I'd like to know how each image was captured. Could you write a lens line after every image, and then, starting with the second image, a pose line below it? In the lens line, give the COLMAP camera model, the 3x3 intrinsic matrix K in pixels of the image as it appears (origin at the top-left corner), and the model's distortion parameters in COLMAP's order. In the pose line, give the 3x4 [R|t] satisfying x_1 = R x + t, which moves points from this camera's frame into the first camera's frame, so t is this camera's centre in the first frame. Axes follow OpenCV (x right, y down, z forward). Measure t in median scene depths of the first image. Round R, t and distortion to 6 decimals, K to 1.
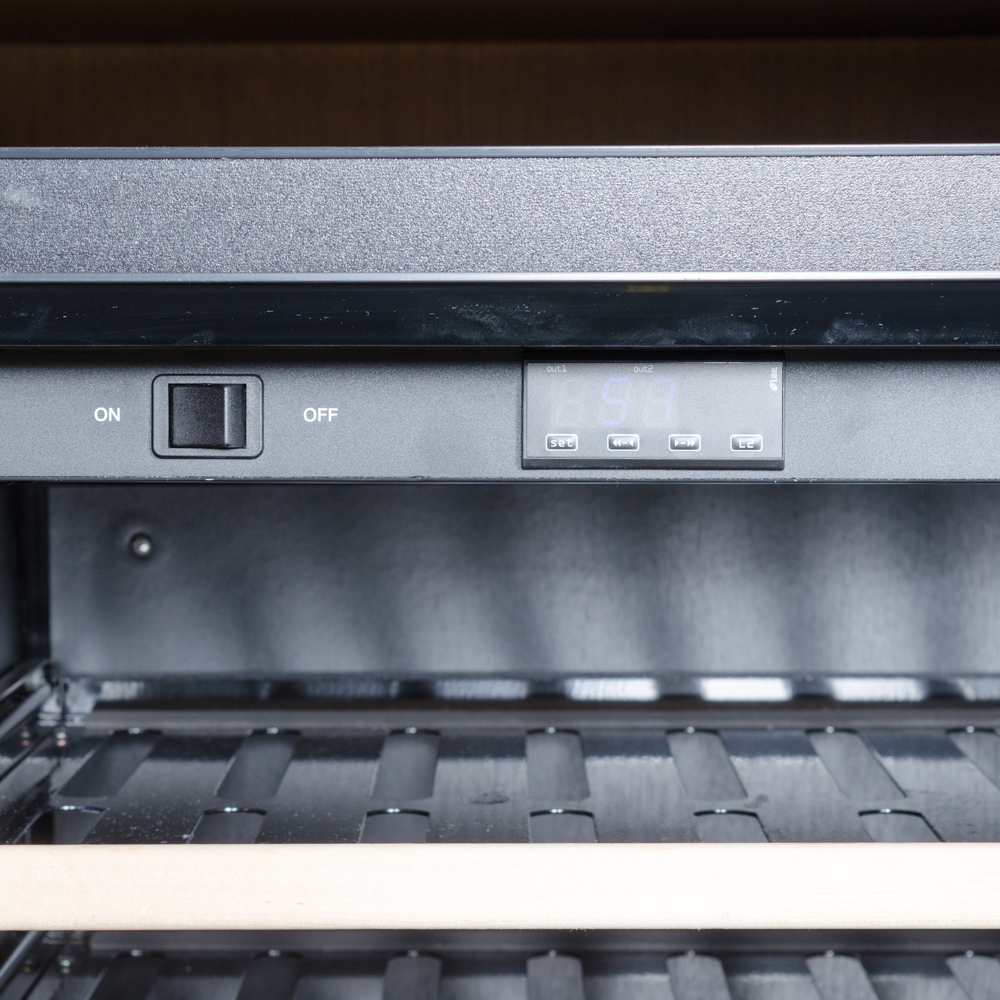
lens RADIAL K [[3428.6, 0, 500.0], [0, 3428.6, 500.0], [0, 0, 1]] dist [0.062672, 1.732135]
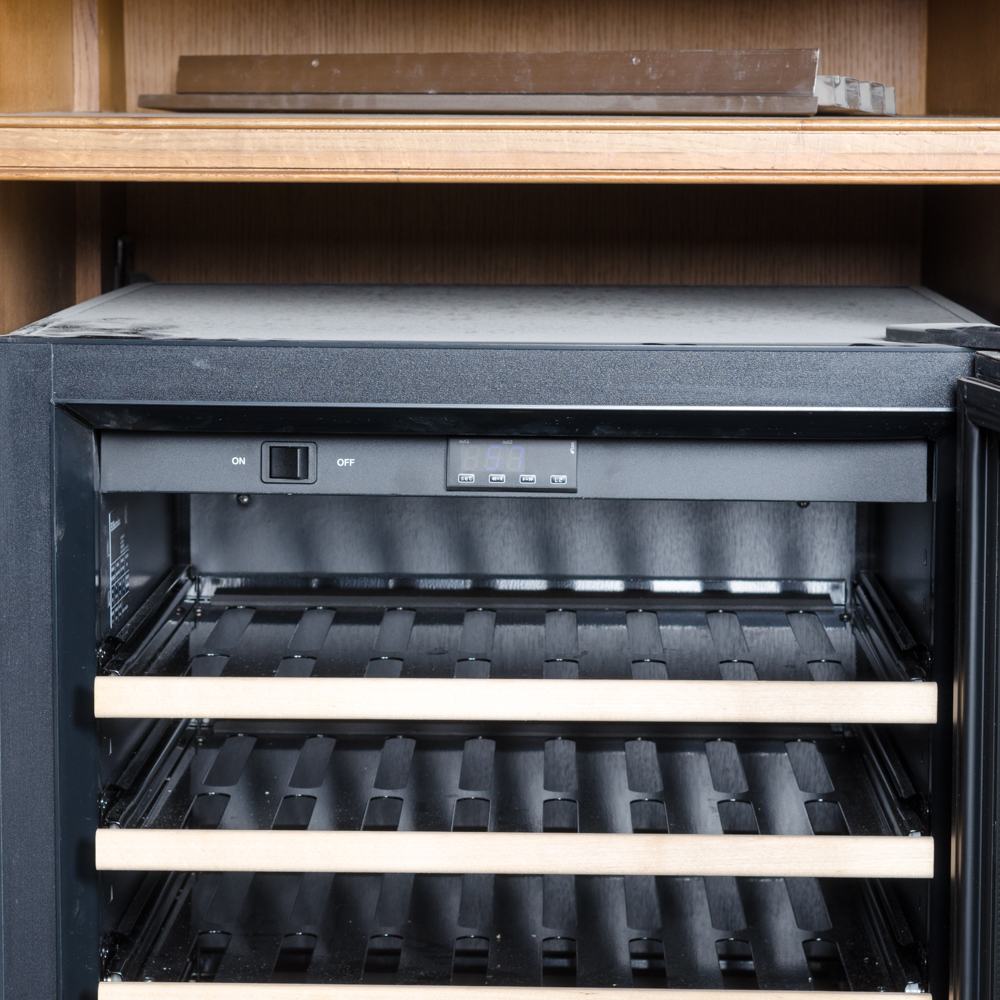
lens RADIAL K [[3404.3, 0, 500.0], [0, 3404.3, 500.0], [0, 0, 1]] dist [0.376978, 0.101393]
pose [[0.999879, 0.009706, -0.012122, 0.044709], [-0.009028, 0.998460, 0.054746, -0.081706], [0.012635, -0.054630, 0.998427, -0.710030]]
